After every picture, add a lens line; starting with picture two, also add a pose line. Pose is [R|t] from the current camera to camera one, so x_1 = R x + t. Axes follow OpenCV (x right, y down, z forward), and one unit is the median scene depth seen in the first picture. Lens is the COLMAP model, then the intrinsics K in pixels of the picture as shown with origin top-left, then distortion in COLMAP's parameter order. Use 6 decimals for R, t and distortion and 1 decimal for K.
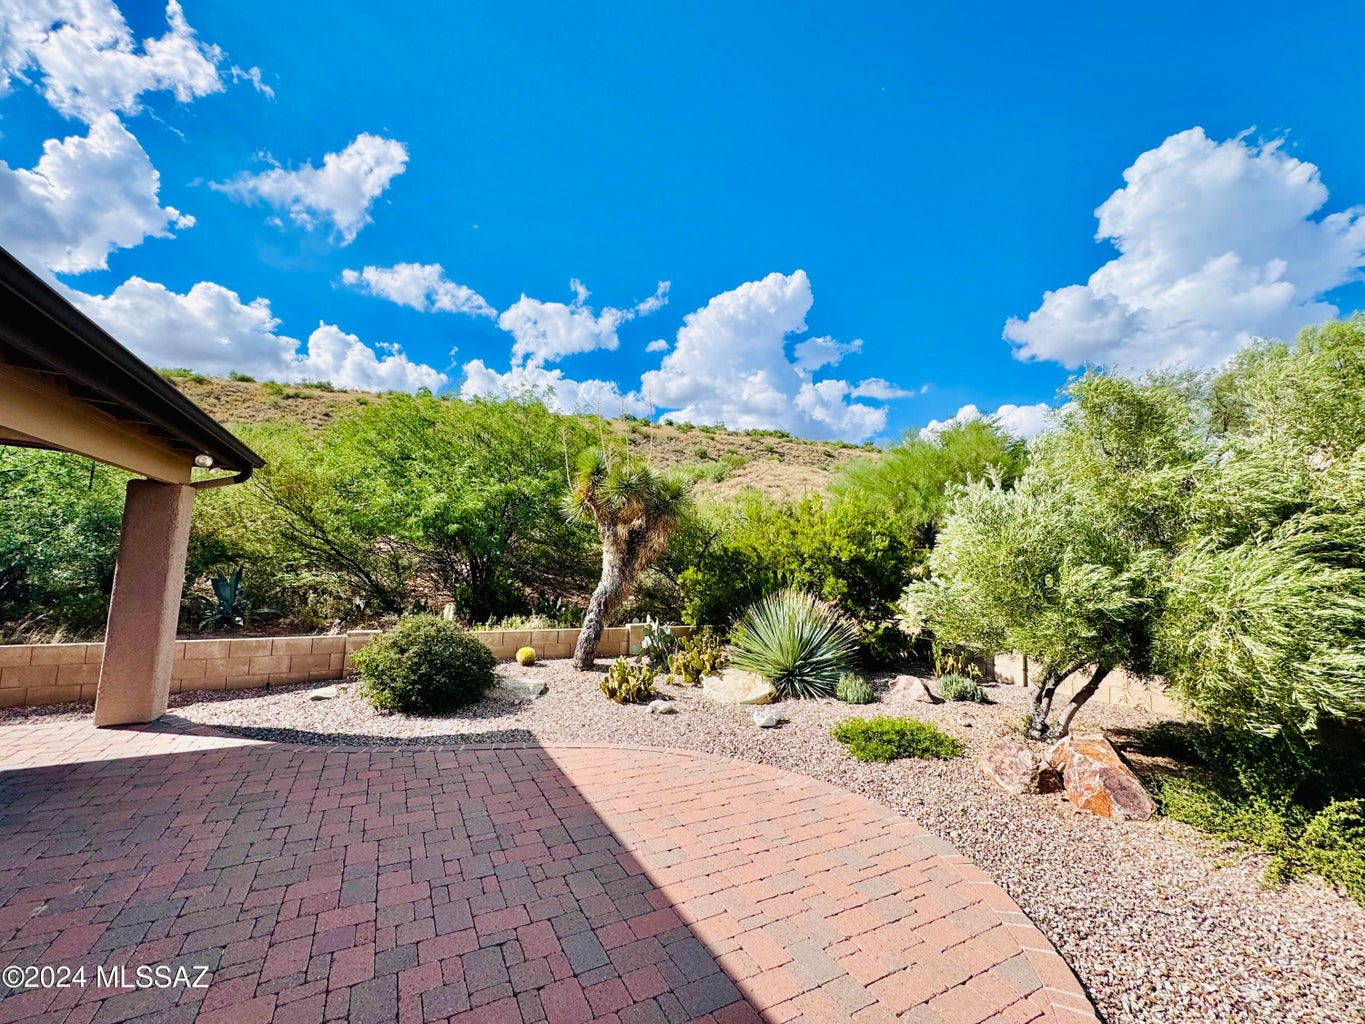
lens RADIAL K [[544.4, 0, 684.0], [0, 544.4, 512.0], [0, 0, 1]] dist [0.001354, -0.000116]
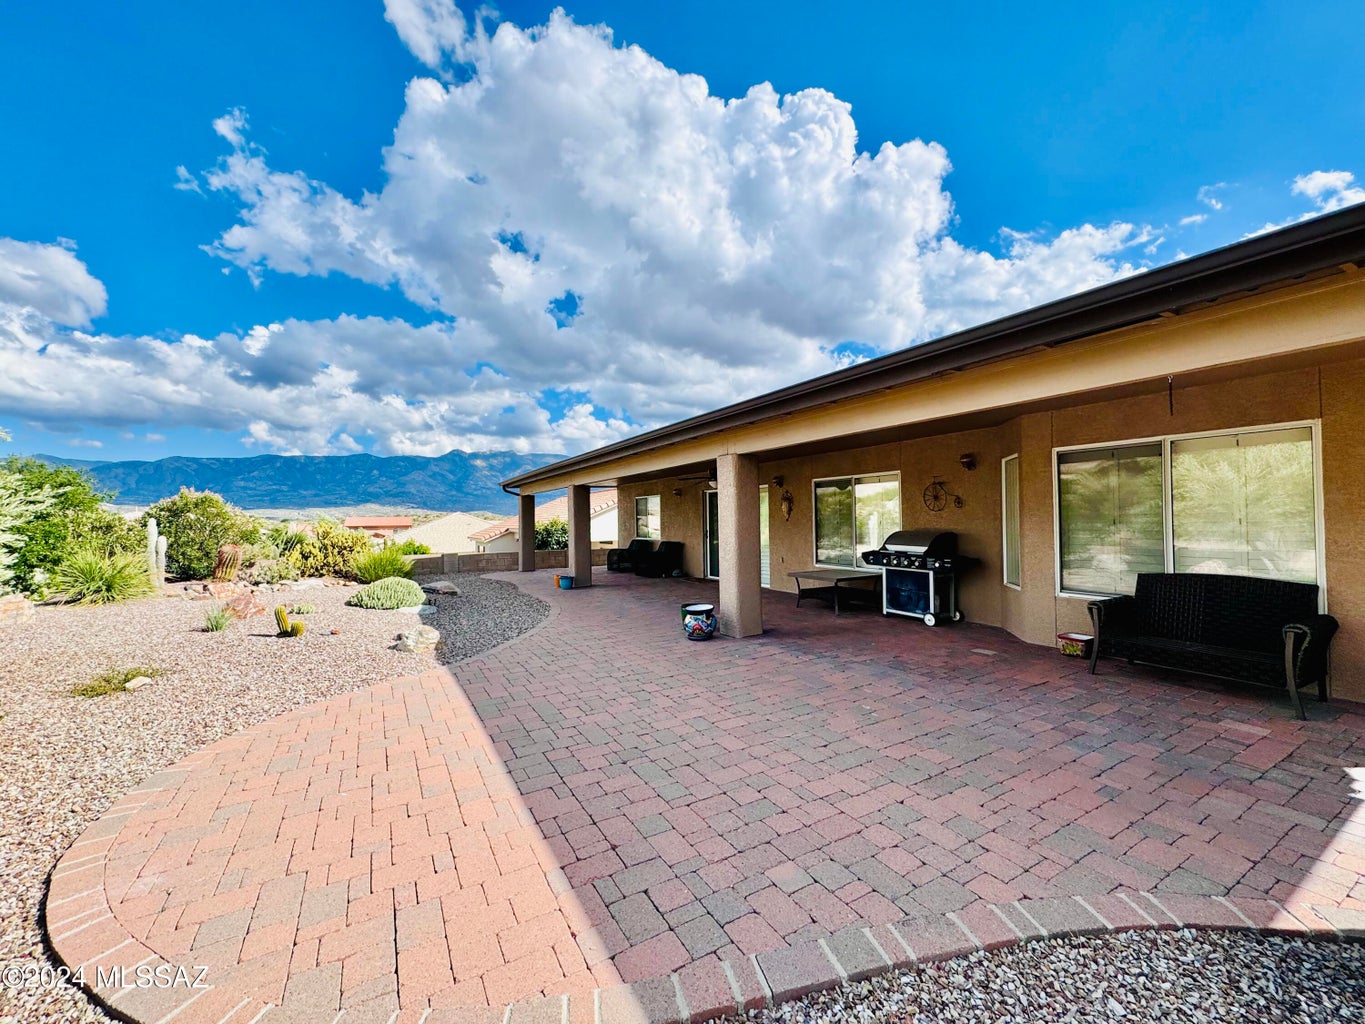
lens RADIAL K [[544.4, 0, 683.2], [0, 544.4, 509.9], [0, 0, 1]] dist [0.001354, -0.000116]
pose [[-0.999373, -0.026321, -0.023677, -0.413557], [-0.023485, 0.993319, -0.112988, 0.241529], [0.026493, -0.112361, -0.993314, 2.058596]]
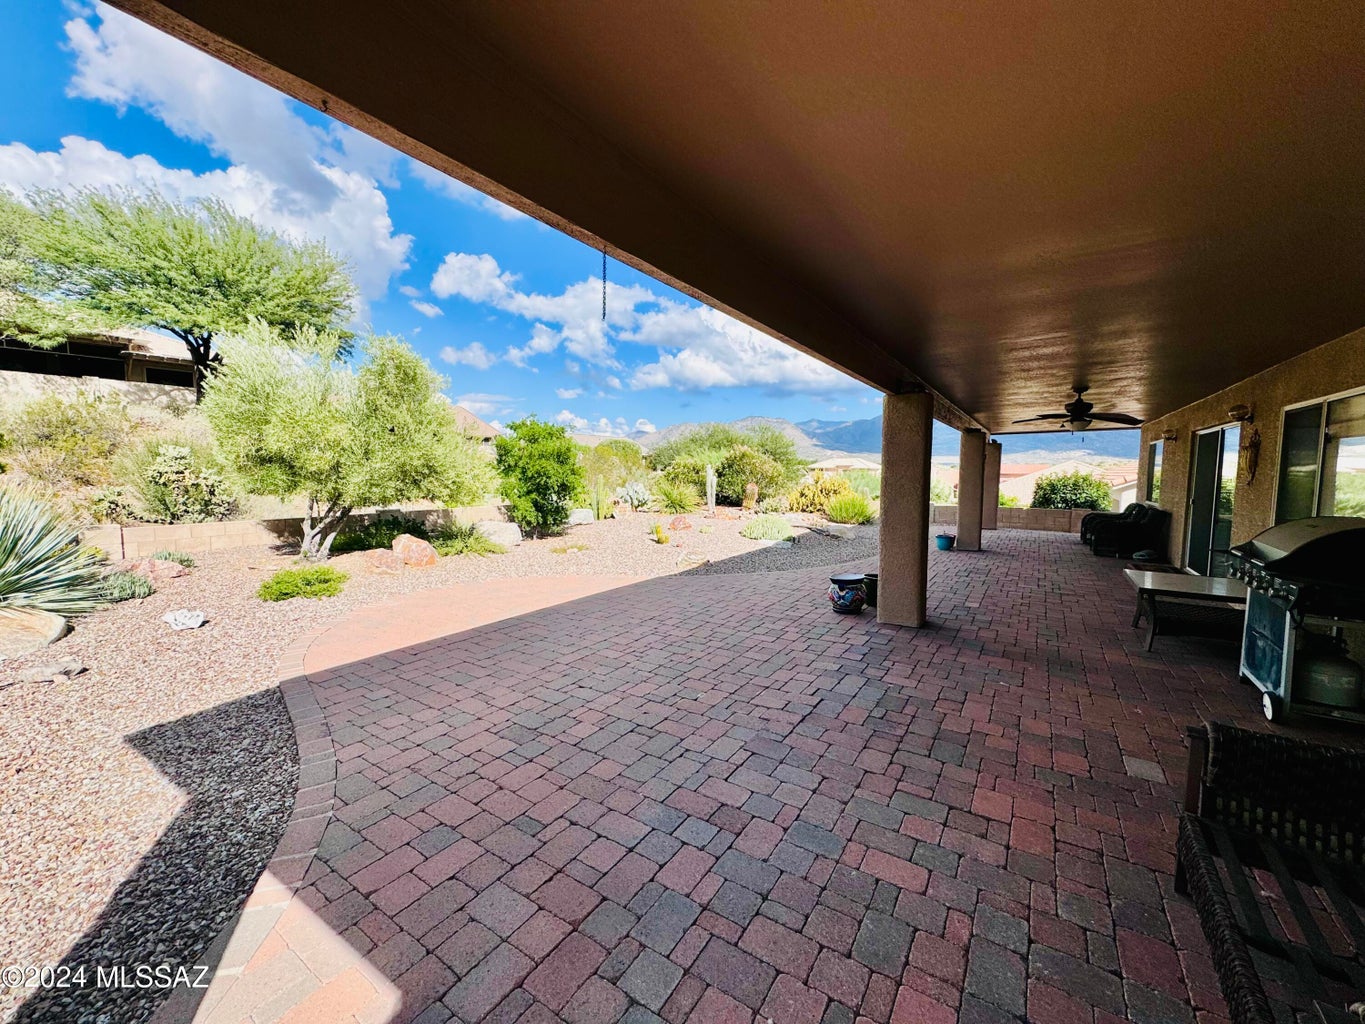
lens RADIAL K [[544.4, 0, 682.2], [0, 544.4, 511.0], [0, 0, 1]] dist [0.001354, -0.000116]
pose [[-0.466894, -0.113108, 0.877050, -1.809338], [-0.110976, 0.991440, 0.068782, 0.097143], [-0.877322, -0.065218, -0.475449, 1.343403]]
